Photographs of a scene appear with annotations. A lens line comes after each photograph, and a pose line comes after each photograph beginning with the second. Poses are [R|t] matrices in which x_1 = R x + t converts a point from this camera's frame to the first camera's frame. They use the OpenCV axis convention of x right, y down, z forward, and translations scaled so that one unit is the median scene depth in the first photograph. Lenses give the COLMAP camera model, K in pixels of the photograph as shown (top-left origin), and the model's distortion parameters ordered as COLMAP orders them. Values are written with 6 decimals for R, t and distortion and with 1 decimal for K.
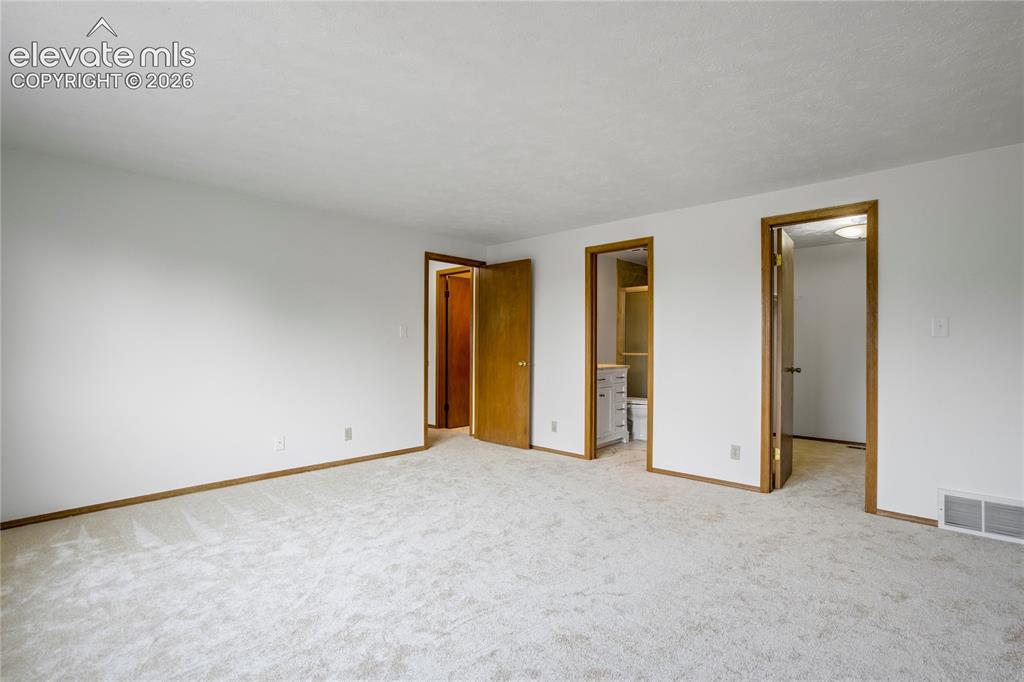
lens RADIAL K [[476.5, 0, 511.0], [0, 476.5, 343.5], [0, 0, 1]] dist [-0.015966, 0.002106]
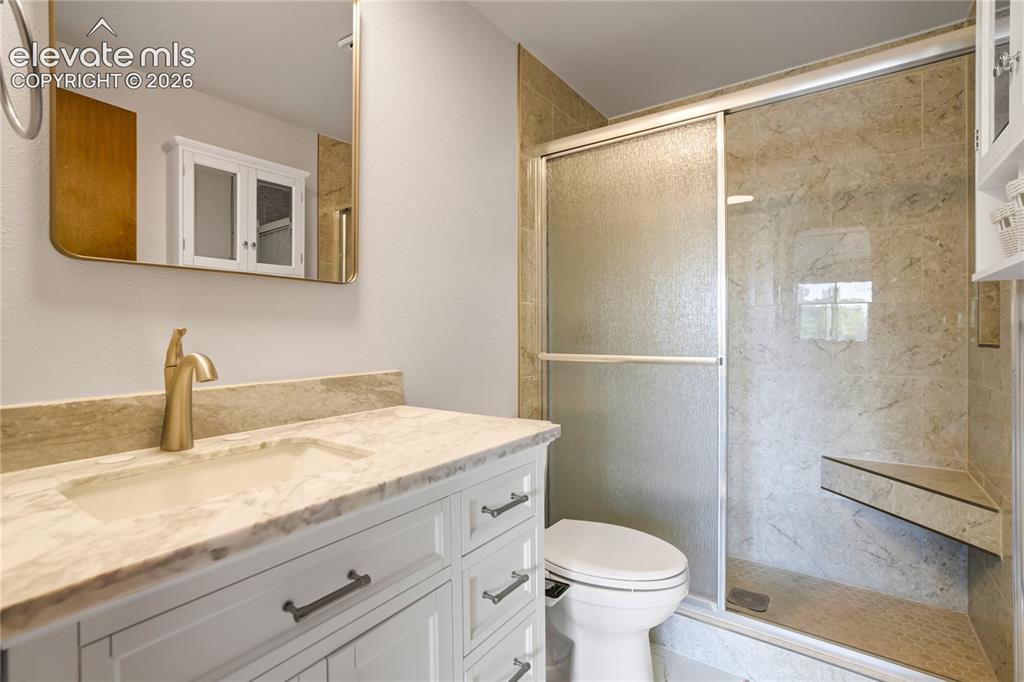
lens RADIAL K [[476.5, 0, 513.4], [0, 476.5, 337.2], [0, 0, 1]] dist [-0.015966, 0.002106]
pose [[0.990384, -0.004098, 0.138285, 0.176137], [0.003174, 0.999971, 0.006898, 0.007007], [-0.138309, -0.006393, 0.990368, 0.698983]]
